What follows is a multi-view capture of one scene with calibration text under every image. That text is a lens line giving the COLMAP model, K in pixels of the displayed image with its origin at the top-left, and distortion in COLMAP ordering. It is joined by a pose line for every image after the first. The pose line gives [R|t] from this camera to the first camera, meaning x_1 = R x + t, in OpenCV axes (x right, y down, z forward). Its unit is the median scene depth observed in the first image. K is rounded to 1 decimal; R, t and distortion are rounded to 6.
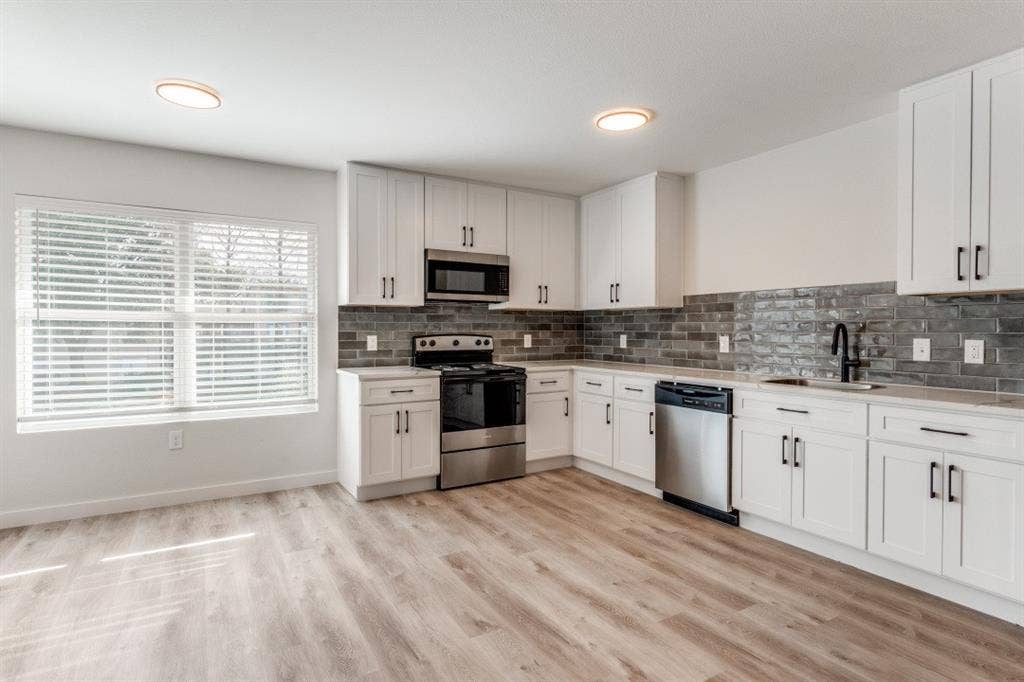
lens RADIAL K [[531.3, 0, 507.4], [0, 531.3, 343.0], [0, 0, 1]] dist [-0.000232, 0.003314]
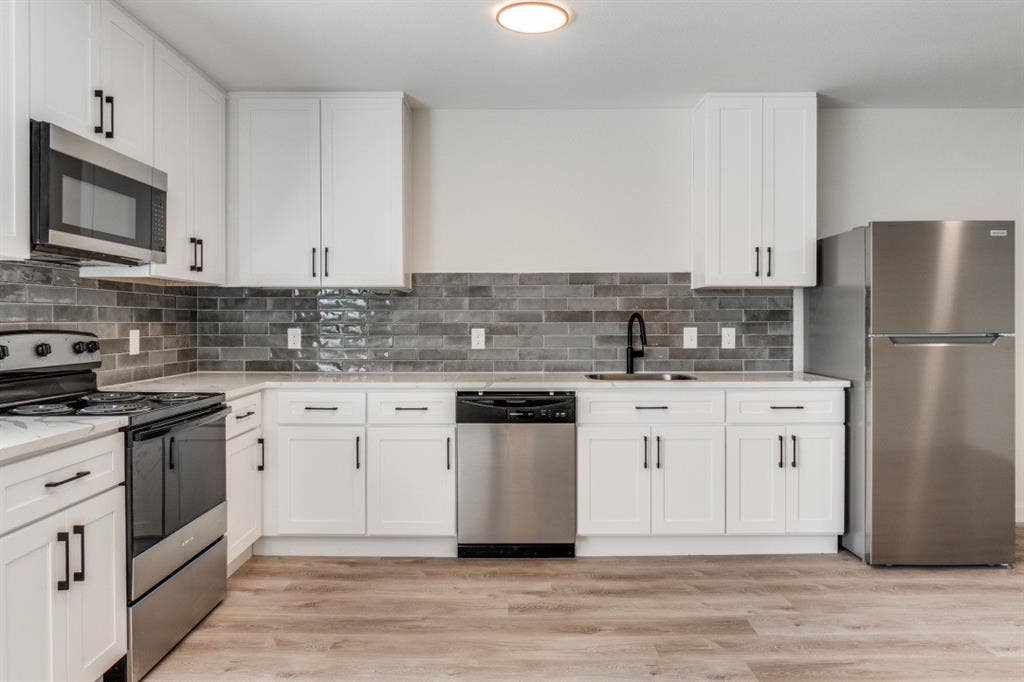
lens RADIAL K [[681.8, 0, 509.0], [0, 681.8, 336.1], [0, 0, 1]] dist [-0.018157, 0.010585]
pose [[0.509354, -0.018823, 0.860351, -0.460501], [0.024064, 0.999681, 0.007625, -0.007977], [-0.860221, 0.016819, 0.509644, 0.476133]]
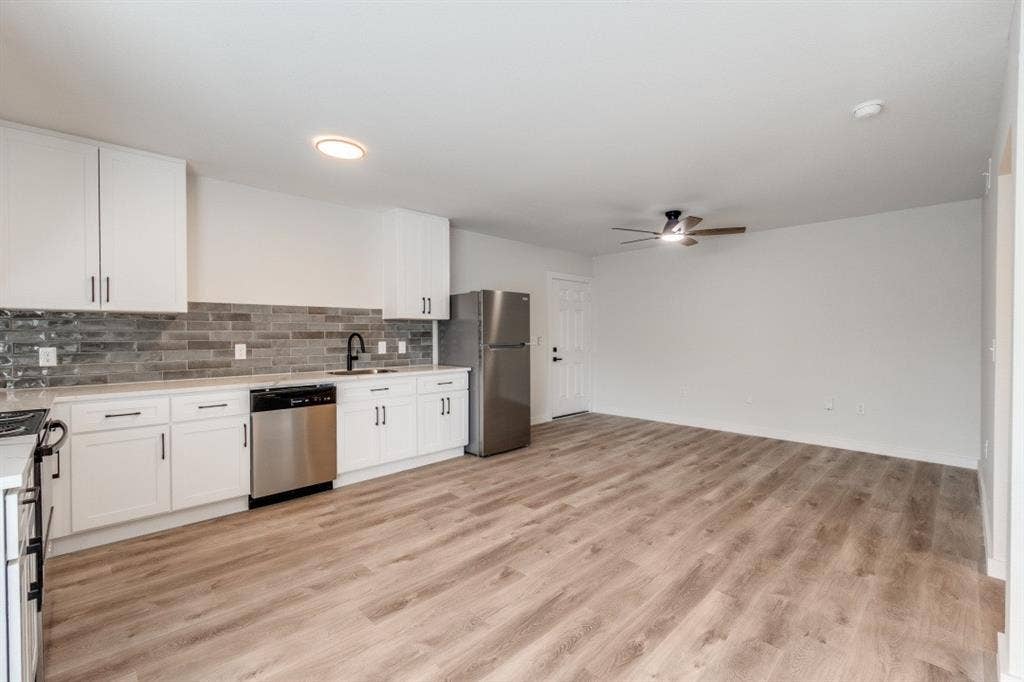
lens RADIAL K [[440.5, 0, 508.3], [0, 440.5, 340.5], [0, 0, 1]] dist [-0.000970, -0.000047]
pose [[-0.232833, -0.014617, 0.972407, -0.623360], [0.026798, 0.999411, 0.021439, -0.025852], [-0.972148, 0.031050, -0.232304, 0.721425]]
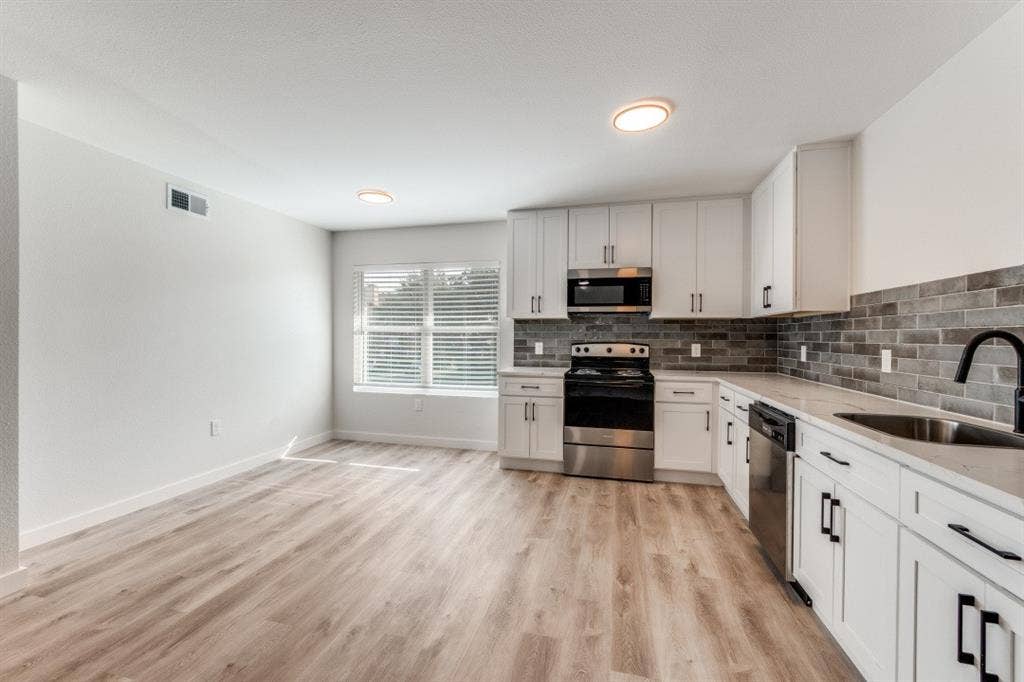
lens RADIAL K [[440.5, 0, 504.2], [0, 440.5, 344.8], [0, 0, 1]] dist [-0.000970, -0.000047]
pose [[0.703642, 0.016483, -0.710363, 0.495921], [-0.024519, 0.999699, -0.001091, -0.005955], [0.710131, 0.018185, 0.703835, 0.230298]]
